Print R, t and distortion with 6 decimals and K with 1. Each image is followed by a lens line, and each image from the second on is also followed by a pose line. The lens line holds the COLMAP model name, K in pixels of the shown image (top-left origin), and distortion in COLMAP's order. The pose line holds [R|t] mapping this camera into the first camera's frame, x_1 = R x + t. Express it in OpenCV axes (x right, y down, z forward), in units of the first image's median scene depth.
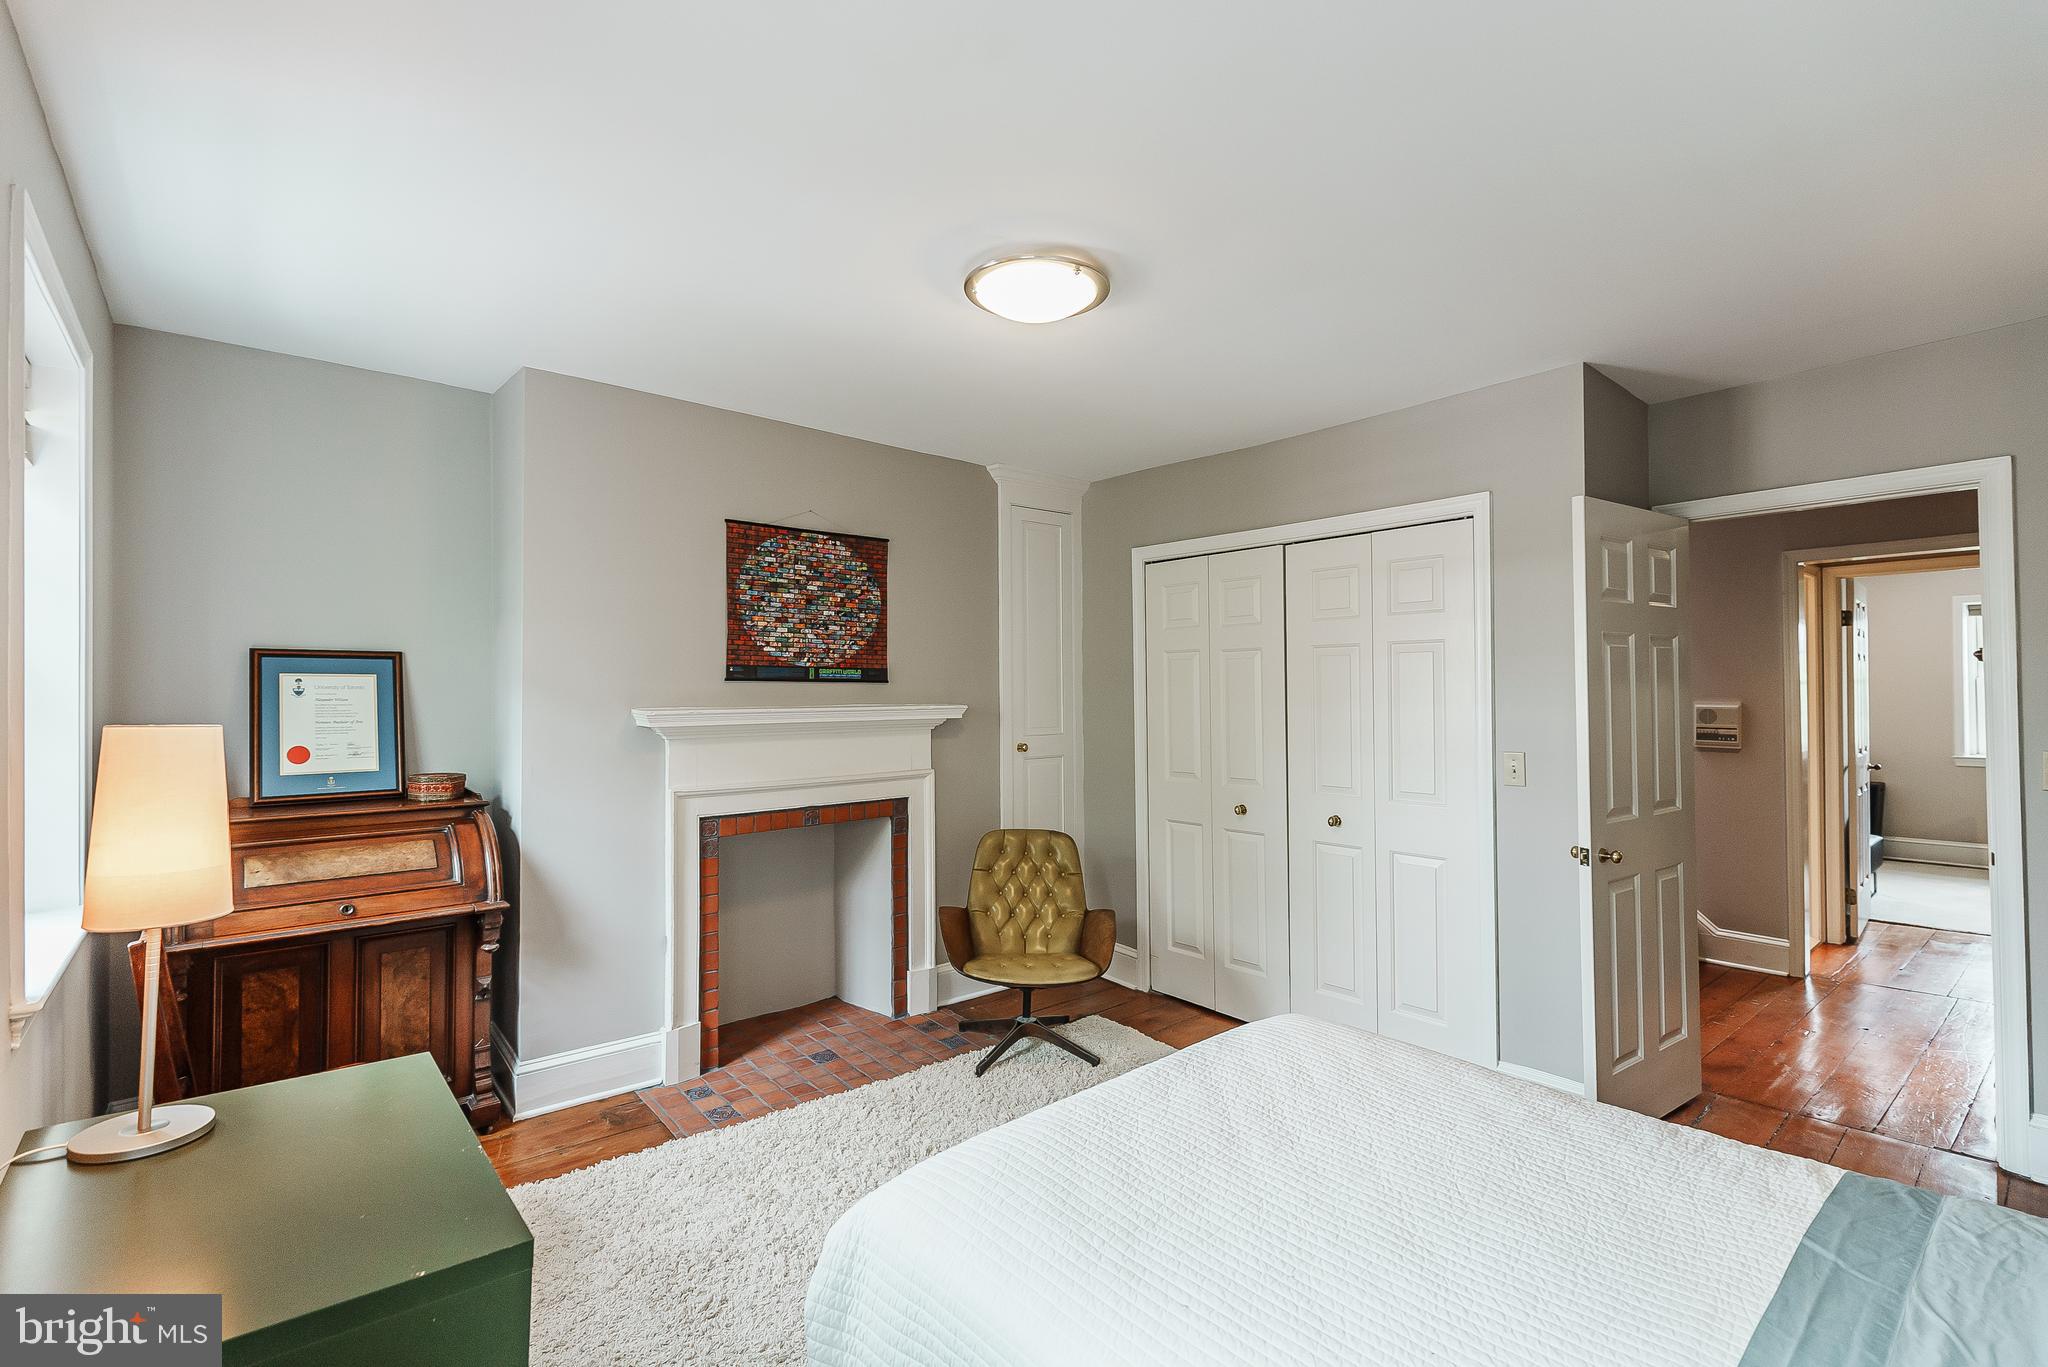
lens RADIAL K [[925.0, 0, 1026.3], [0, 925.0, 672.8], [0, 0, 1]] dist [0.002269, -0.000114]
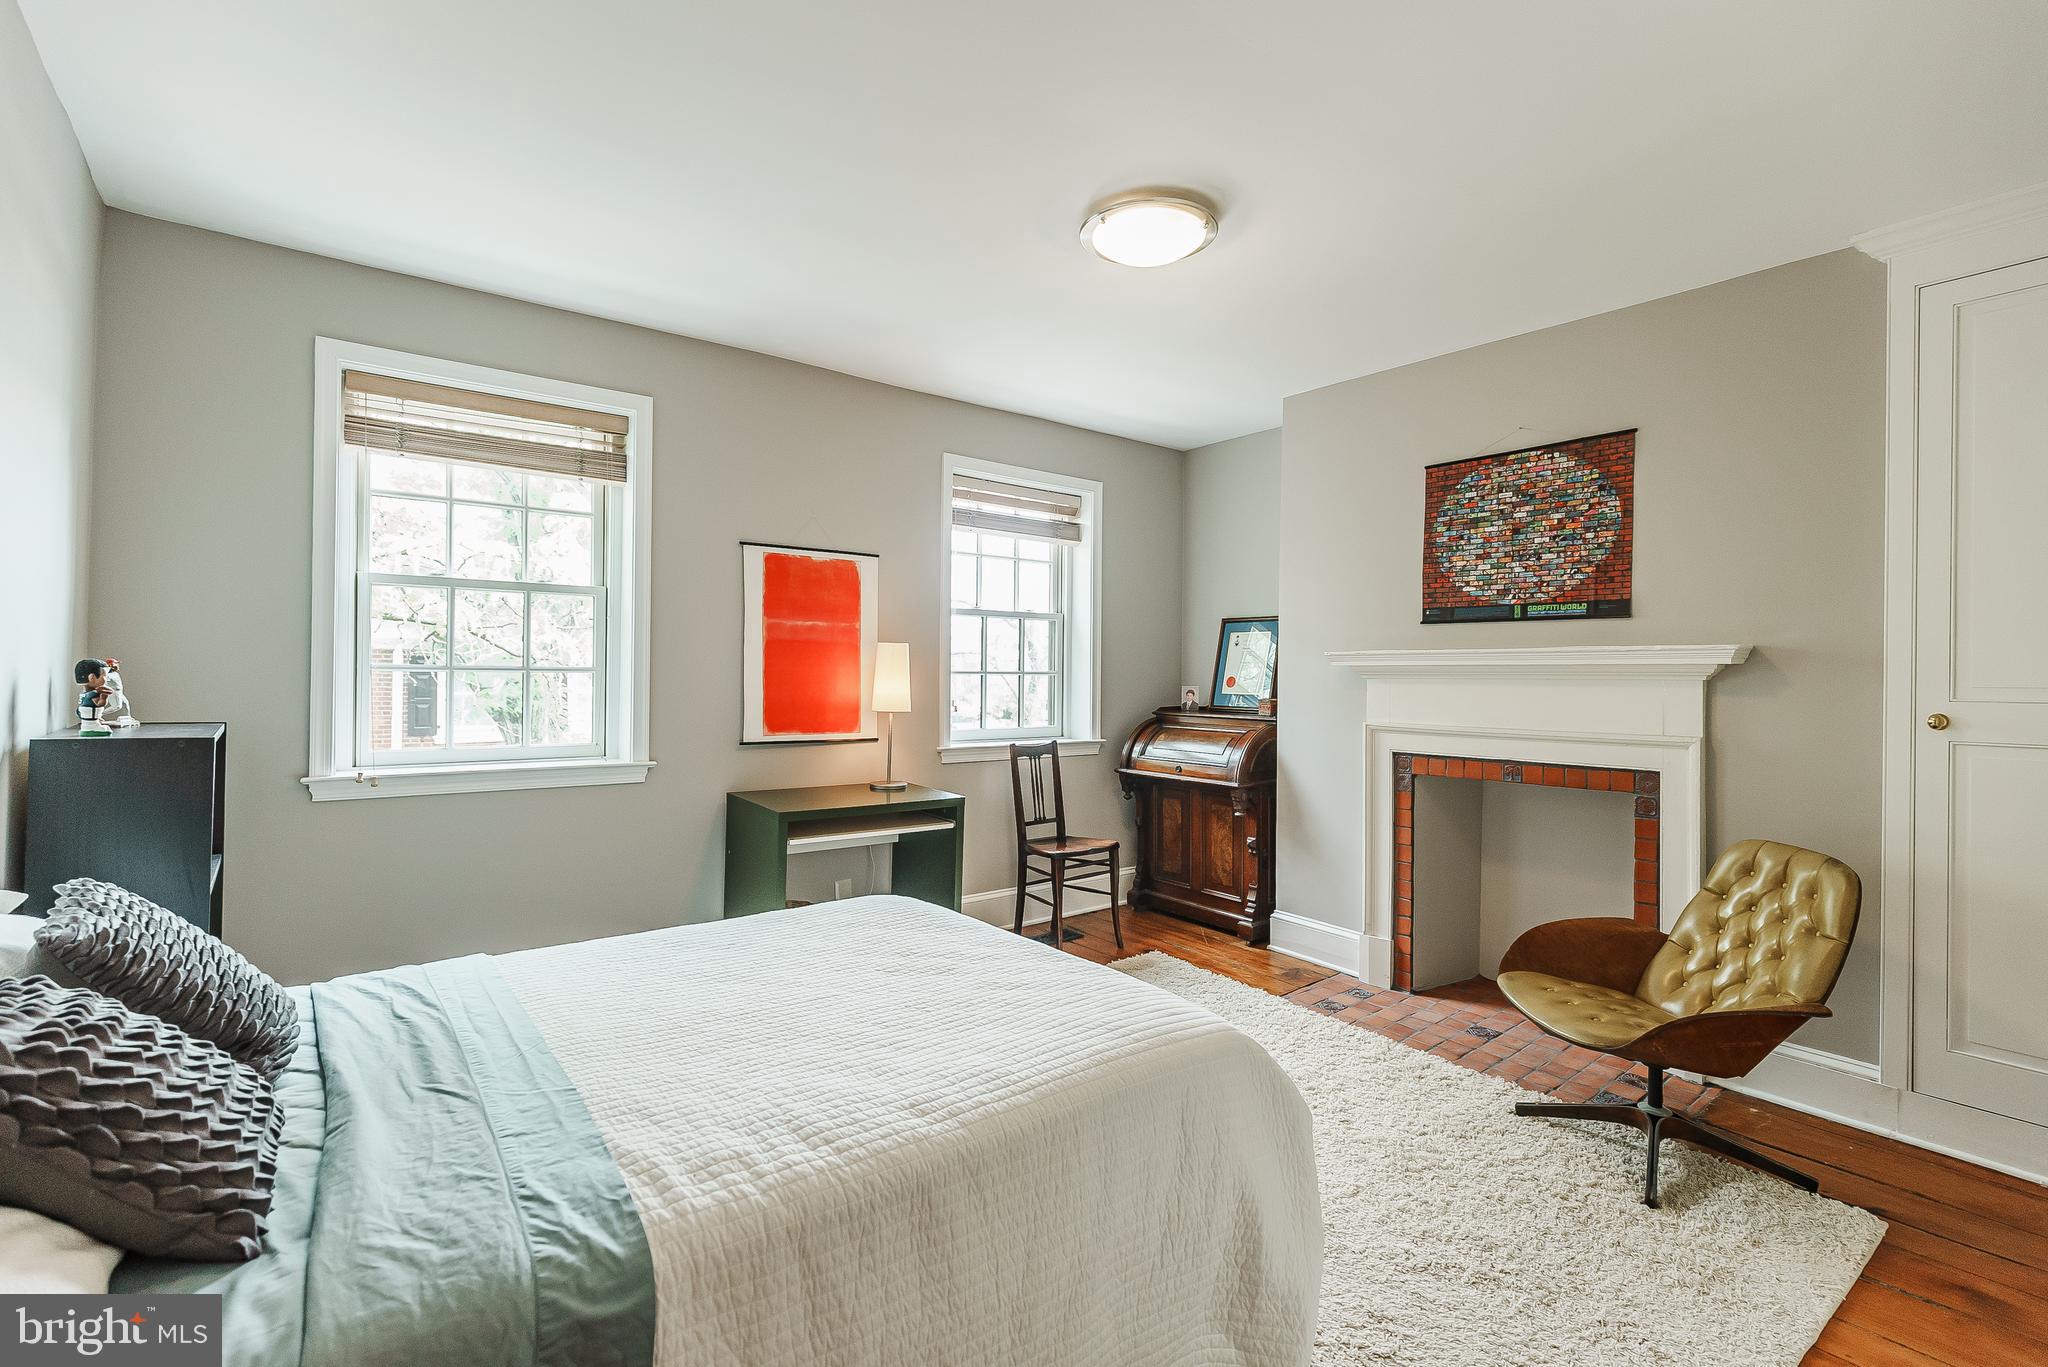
lens RADIAL K [[925.0, 0, 1026.3], [0, 925.0, 672.8], [0, 0, 1]] dist [0.002269, -0.000114]
pose [[-0.062184, -0.000634, -0.998064, 0.688388], [0.008155, 0.999966, -0.001143, 0.056954], [0.998031, -0.008210, -0.062177, 0.588822]]
